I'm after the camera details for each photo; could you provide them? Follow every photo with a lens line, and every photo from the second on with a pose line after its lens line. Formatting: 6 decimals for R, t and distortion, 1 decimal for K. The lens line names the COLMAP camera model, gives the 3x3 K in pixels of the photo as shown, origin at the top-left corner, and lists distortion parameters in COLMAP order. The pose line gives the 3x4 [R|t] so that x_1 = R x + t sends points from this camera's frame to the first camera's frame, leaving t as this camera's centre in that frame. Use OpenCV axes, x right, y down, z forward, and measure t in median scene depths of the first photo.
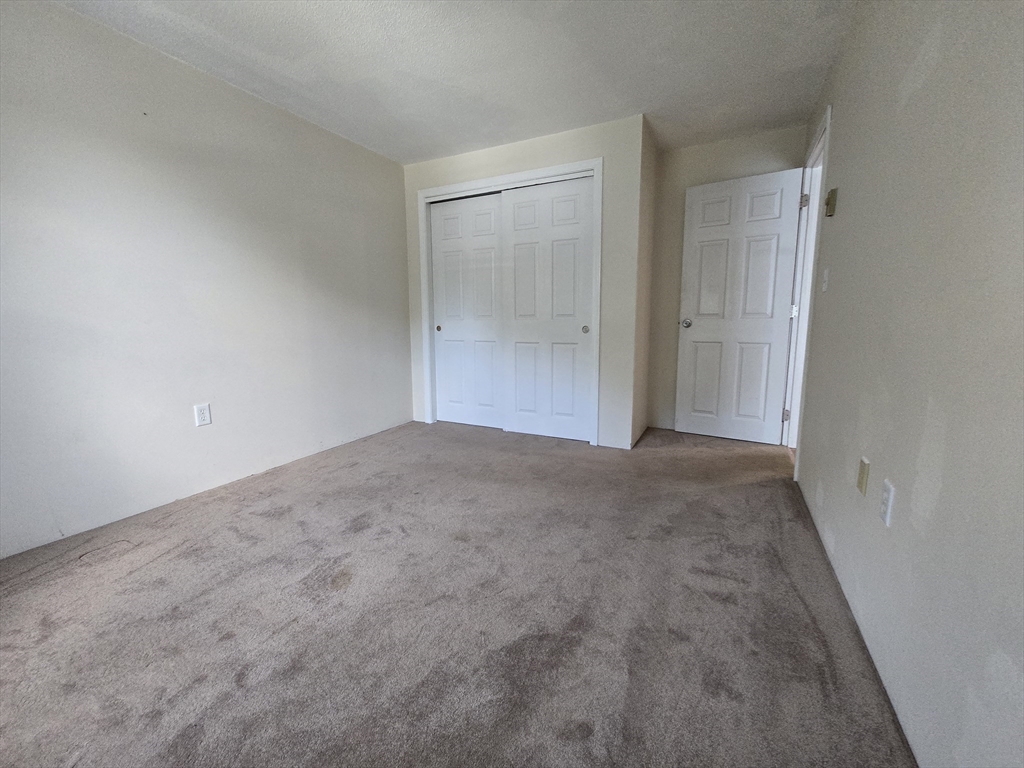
lens RADIAL K [[424.7, 0, 512.0], [0, 424.7, 384.0], [0, 0, 1]] dist [0.000688, 0.000286]
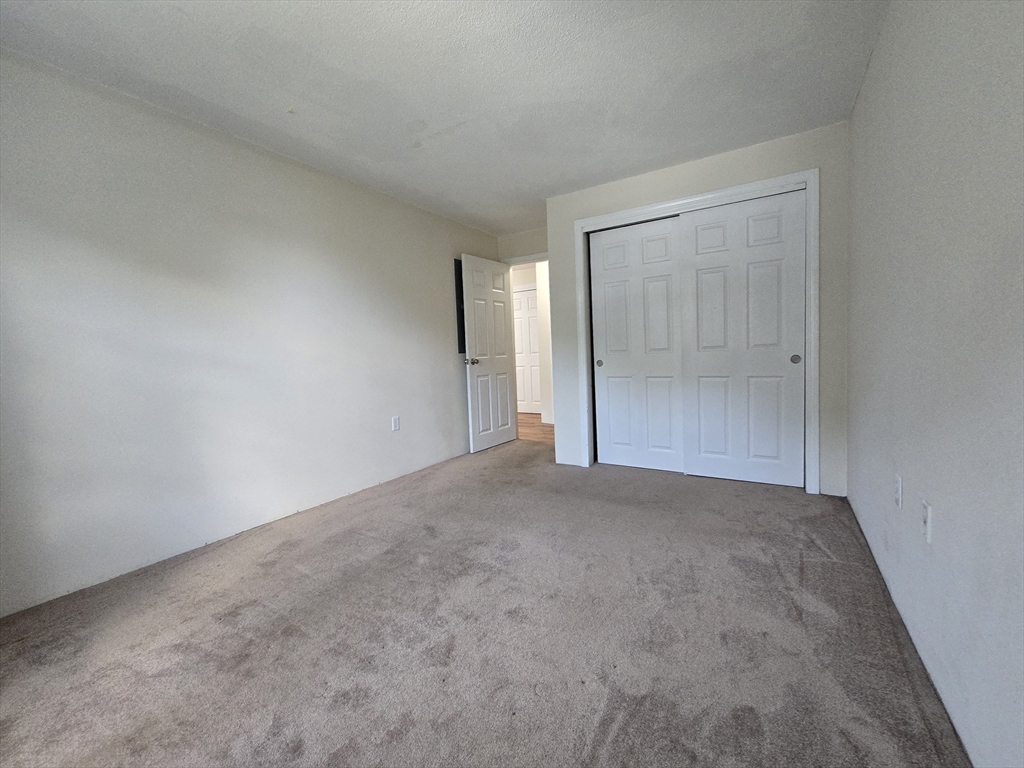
lens RADIAL K [[366.1, 0, 512.0], [0, 366.1, 384.0], [0, 0, 1]] dist [0.000275, 0.000033]
pose [[0.999337, -0.026482, -0.024992, -0.350919], [0.024441, 0.996599, -0.078702, -0.028517], [0.026991, 0.078039, 0.996585, 0.205291]]
